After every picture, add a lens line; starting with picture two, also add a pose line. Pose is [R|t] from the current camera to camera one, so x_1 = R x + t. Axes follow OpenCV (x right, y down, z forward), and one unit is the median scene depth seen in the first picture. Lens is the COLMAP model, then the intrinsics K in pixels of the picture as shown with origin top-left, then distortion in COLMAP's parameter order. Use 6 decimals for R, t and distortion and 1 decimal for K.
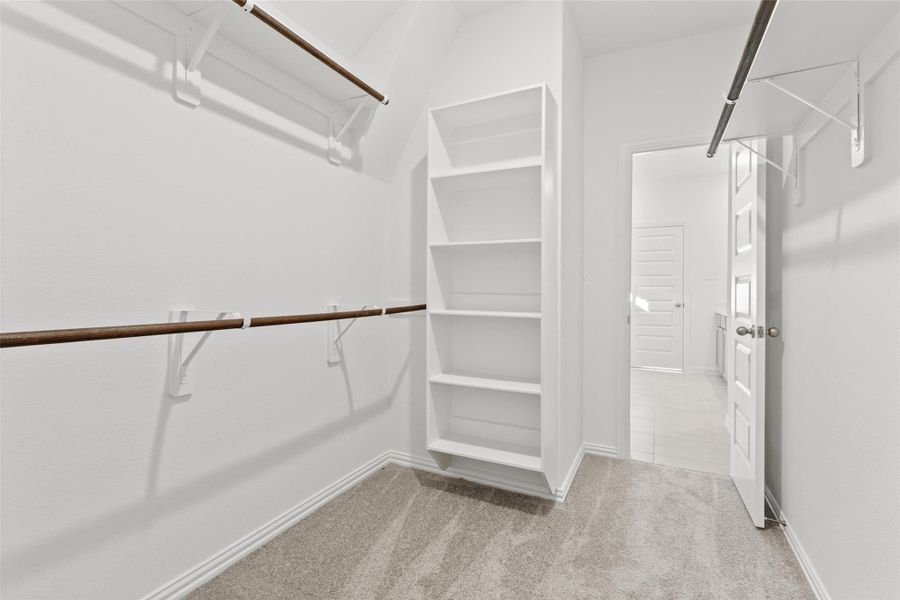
lens RADIAL K [[415.0, 0, 450.1], [0, 415.0, 296.7], [0, 0, 1]] dist [0.003410, -0.000198]
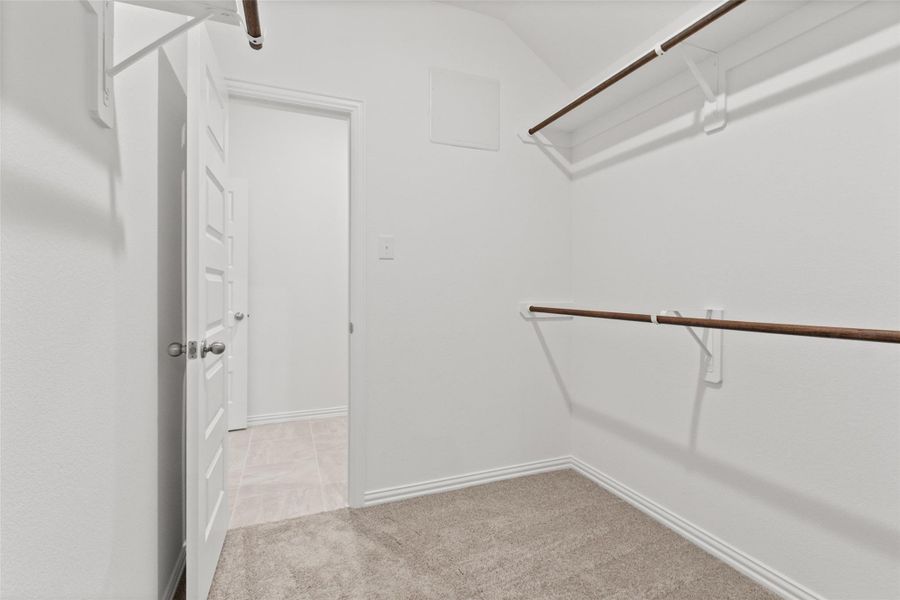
lens RADIAL K [[415.0, 0, 451.3], [0, 415.0, 295.5], [0, 0, 1]] dist [0.003410, -0.000198]
pose [[-0.673967, 0.009264, -0.738703, 0.726696], [-0.007441, 0.999786, 0.019328, -0.022966], [0.738724, 0.018523, -0.673754, 1.260743]]
